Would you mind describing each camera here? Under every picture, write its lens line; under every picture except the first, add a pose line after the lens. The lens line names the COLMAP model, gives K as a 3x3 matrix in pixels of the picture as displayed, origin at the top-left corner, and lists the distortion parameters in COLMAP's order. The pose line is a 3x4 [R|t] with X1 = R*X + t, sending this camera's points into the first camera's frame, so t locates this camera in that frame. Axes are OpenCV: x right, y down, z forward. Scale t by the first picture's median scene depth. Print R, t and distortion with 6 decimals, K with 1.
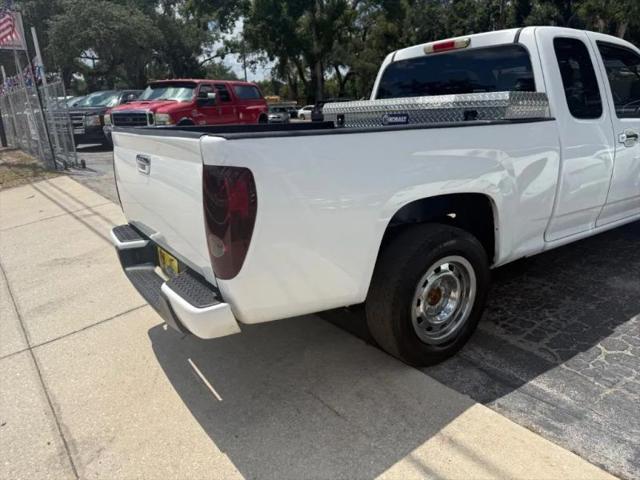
lens RADIAL K [[453.4, 0, 311.9], [0, 453.4, 226.0], [0, 0, 1]] dist [0.045602, -0.046104]
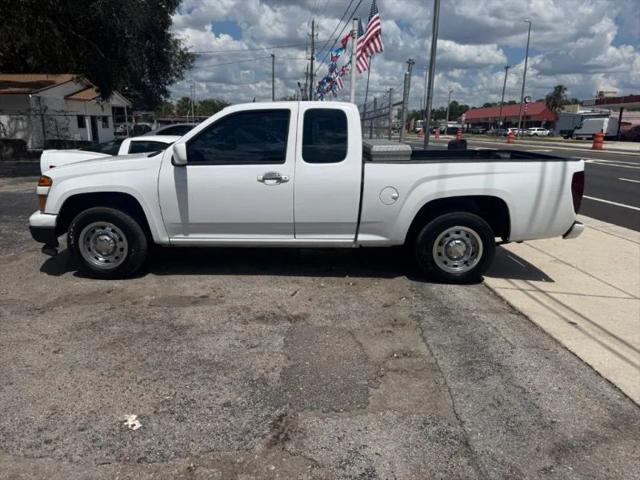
lens RADIAL K [[453.4, 0, 316.1], [0, 453.4, 240.3], [0, 0, 1]] dist [0.045602, -0.046104]
pose [[-0.823669, -0.110993, 0.556102, -0.544384], [0.160983, 0.894545, 0.416982, -0.708826], [-0.543740, 0.432978, -0.718941, 2.550721]]
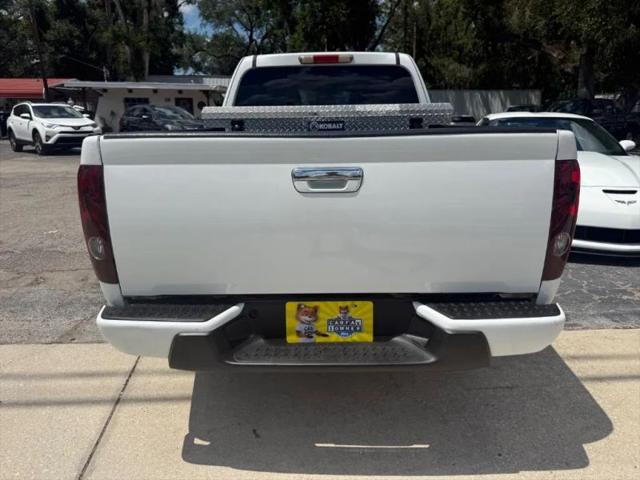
lens RADIAL K [[453.4, 0, 319.0], [0, 453.4, 241.4], [0, 0, 1]] dist [0.045602, -0.046104]
pose [[0.571445, -0.187301, 0.798980, -0.693902], [0.193834, 0.976863, 0.090368, -0.082493], [-0.797421, 0.103229, 0.594529, 0.456273]]
